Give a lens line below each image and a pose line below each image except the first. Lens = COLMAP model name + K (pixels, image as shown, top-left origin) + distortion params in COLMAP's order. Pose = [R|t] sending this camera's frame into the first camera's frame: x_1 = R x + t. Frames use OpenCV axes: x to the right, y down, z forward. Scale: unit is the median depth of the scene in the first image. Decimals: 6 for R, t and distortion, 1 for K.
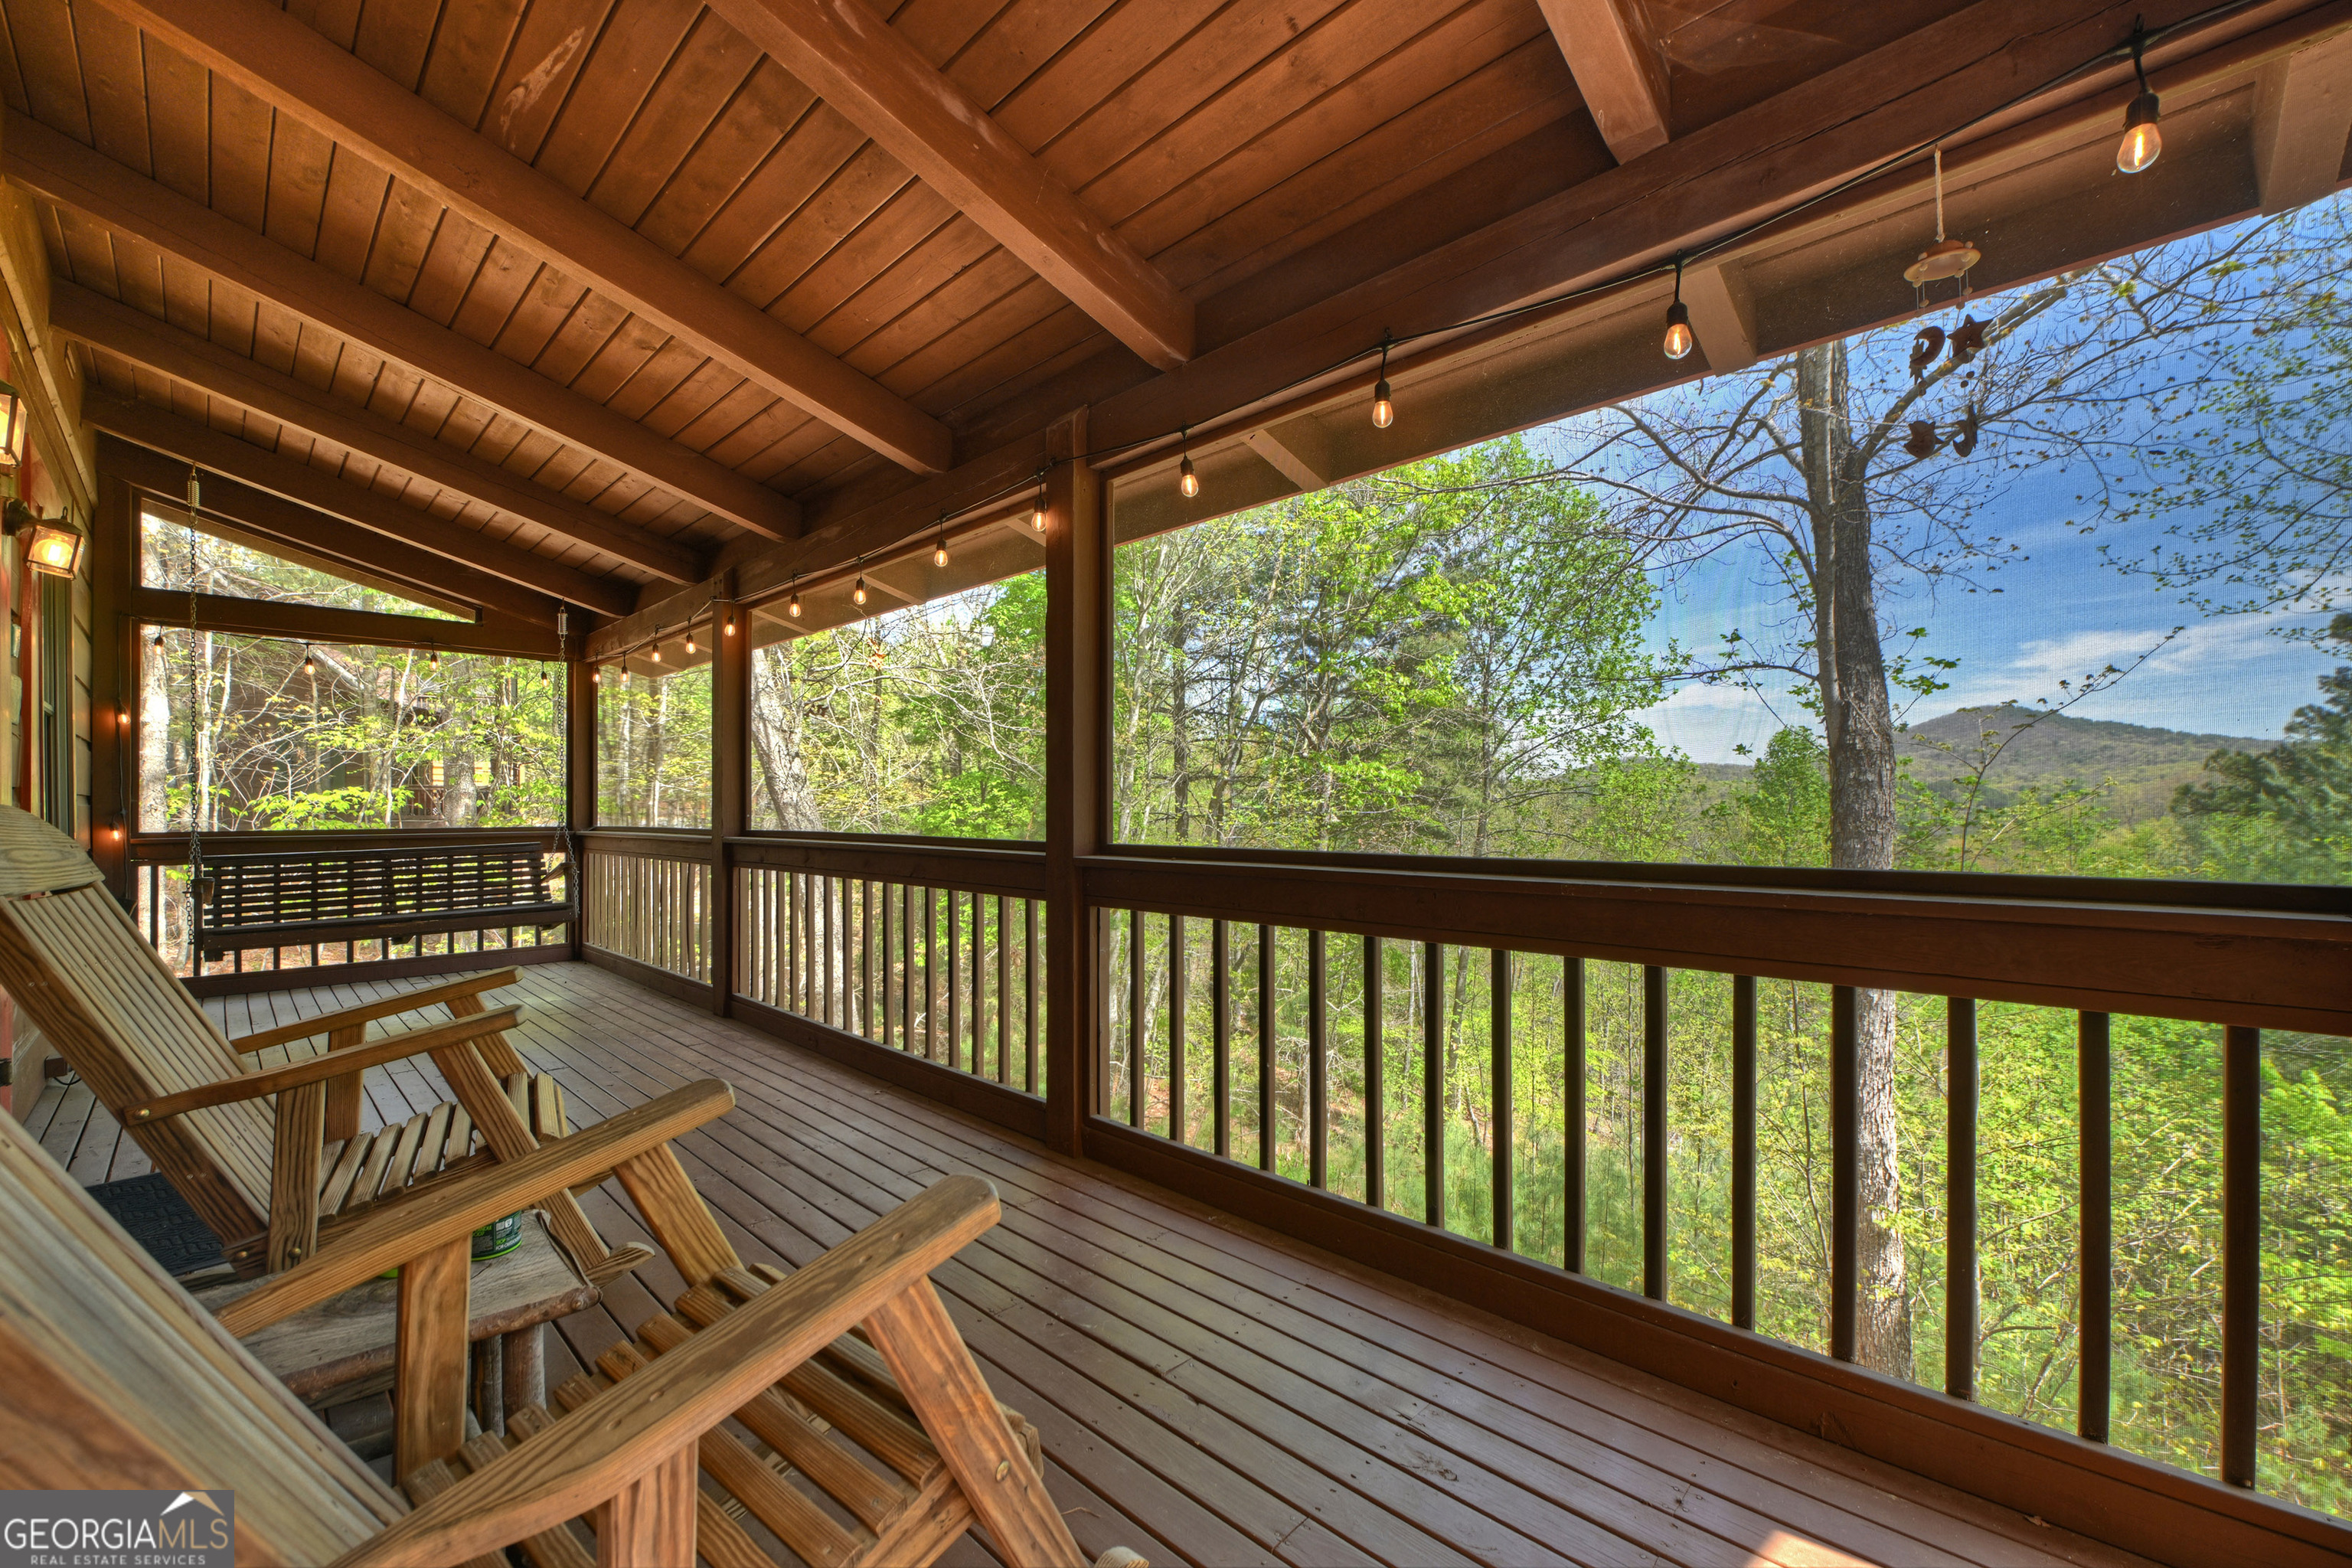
lens RADIAL K [[942.0, 0, 1176.0], [0, 942.0, 784.0], [0, 0, 1]] dist [0.018134, -0.000166]
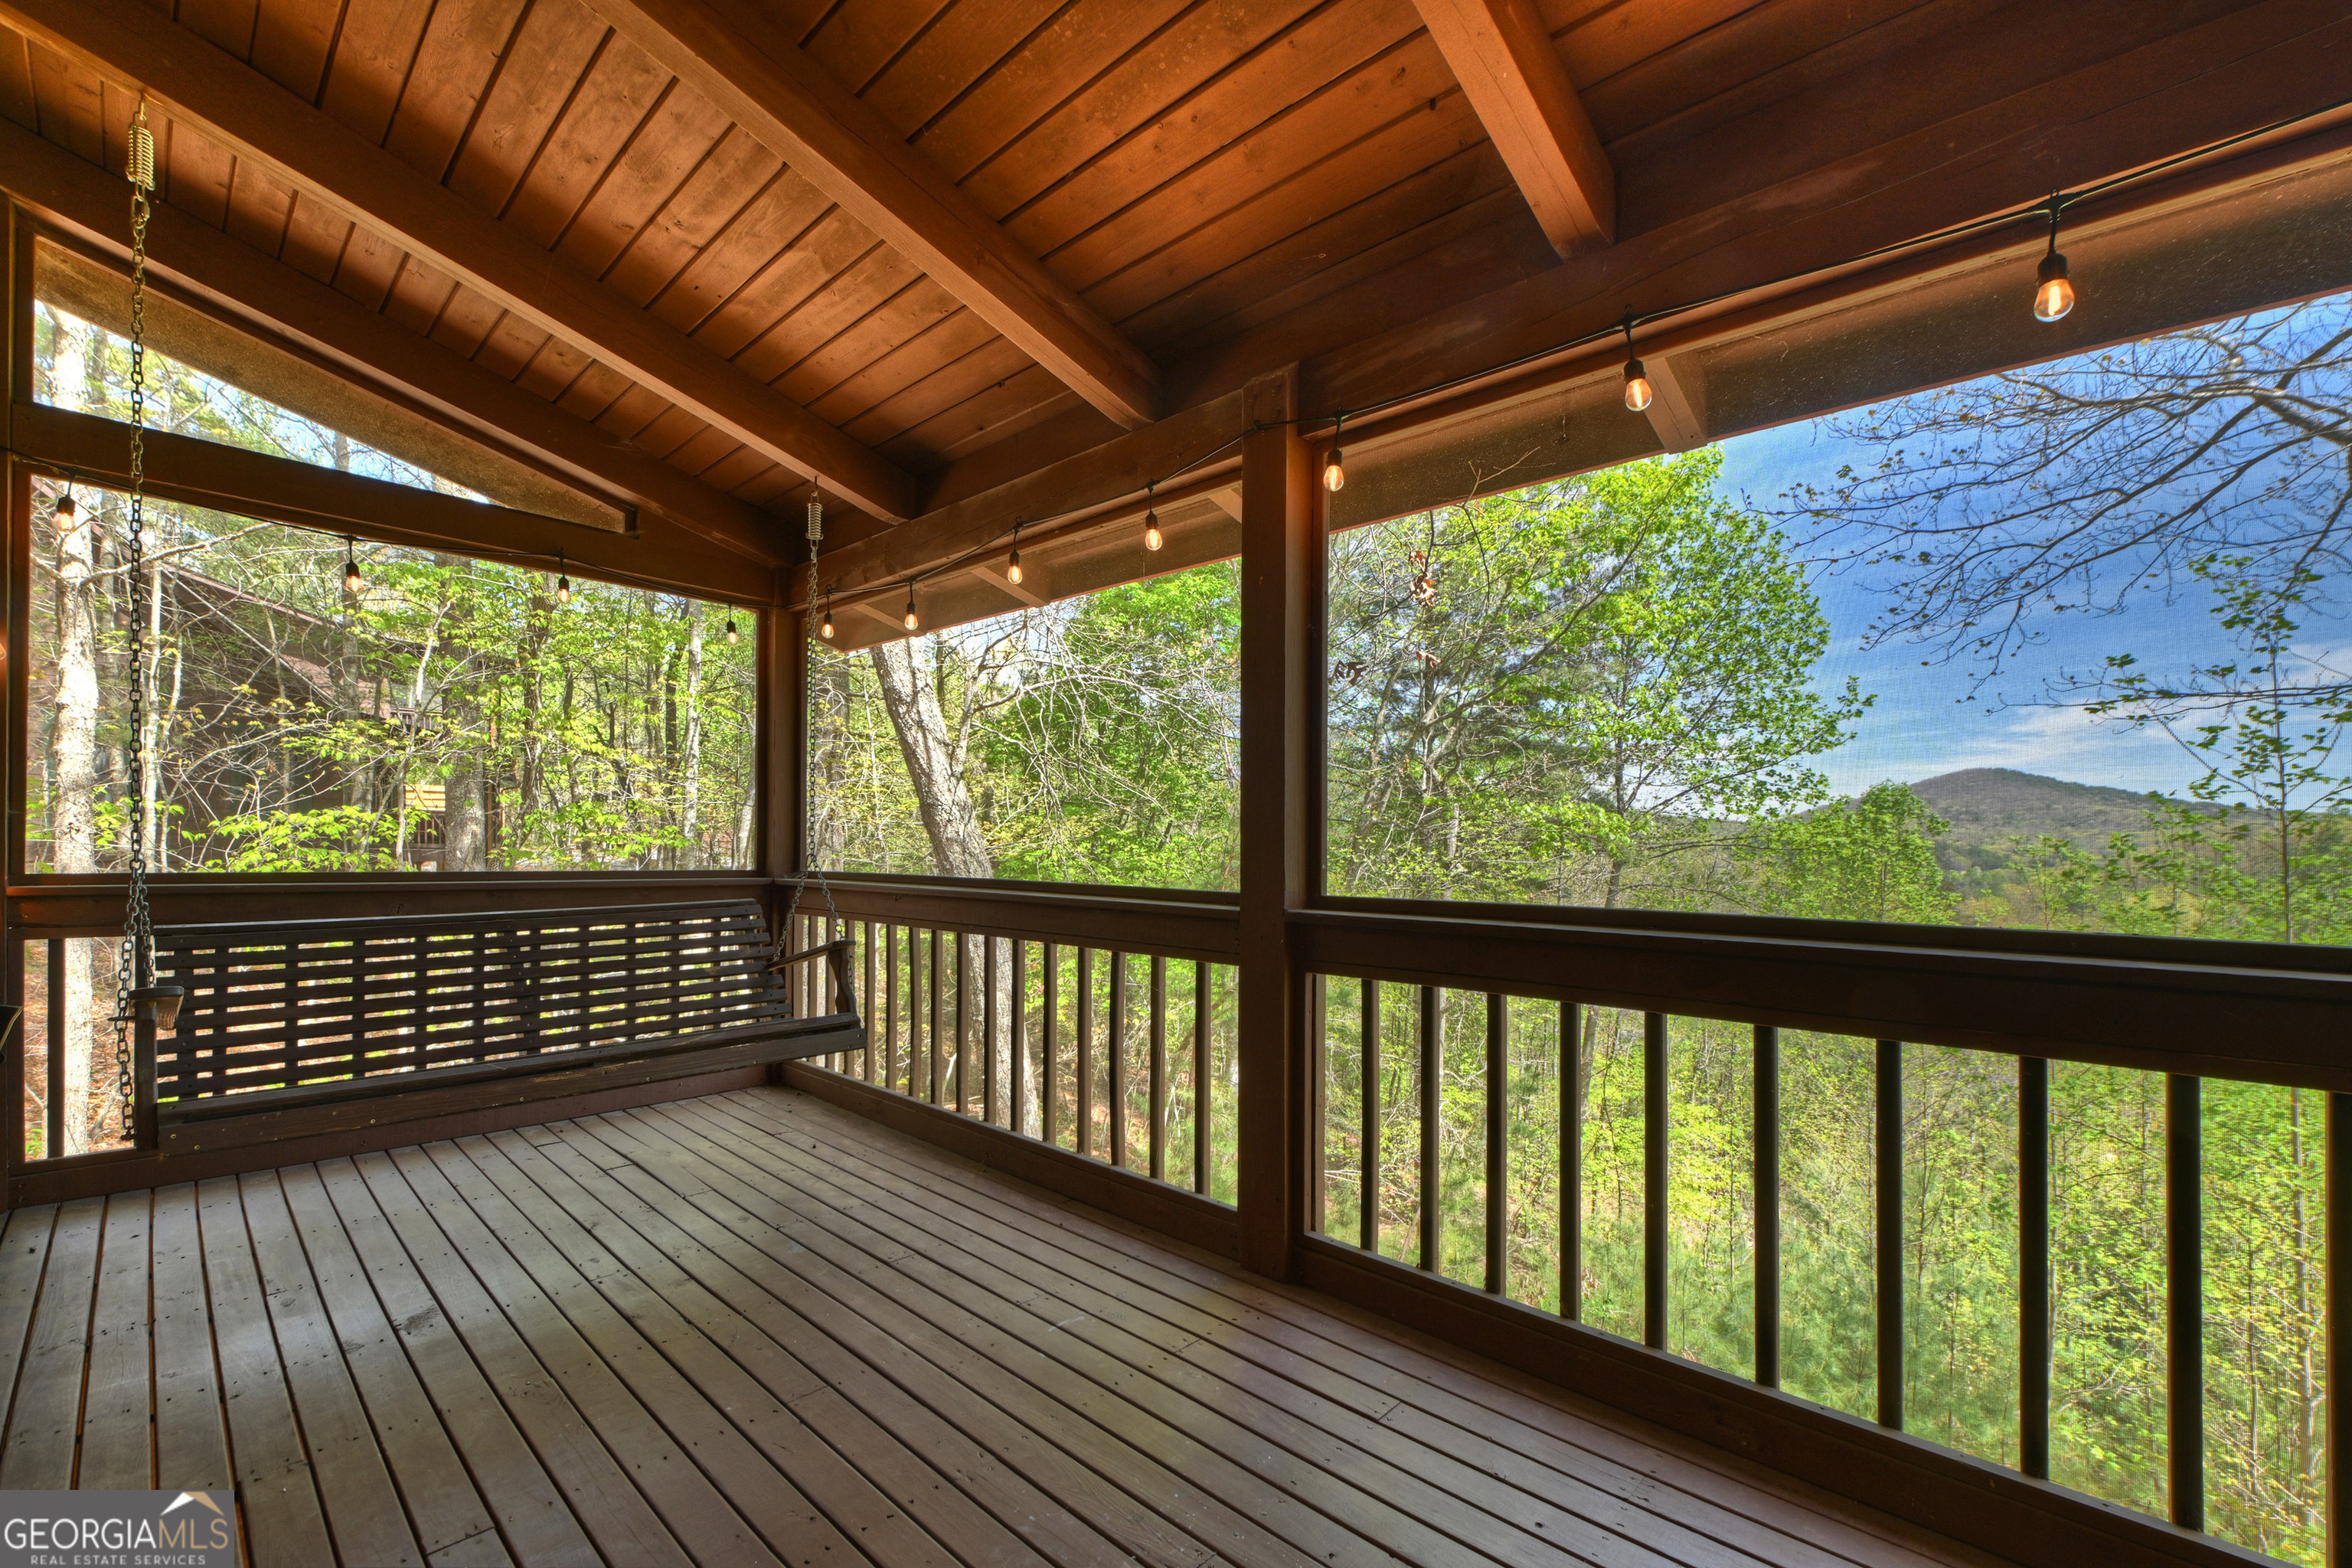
lens RADIAL K [[891.9, 0, 1182.6], [0, 891.9, 831.0], [0, 0, 1]] dist [0.001603, 0.000366]
pose [[0.997486, 0.022057, 0.067349, -0.226209], [-0.022383, 0.999741, 0.004095, 0.005107], [-0.067241, -0.005592, 0.997721, 0.222071]]
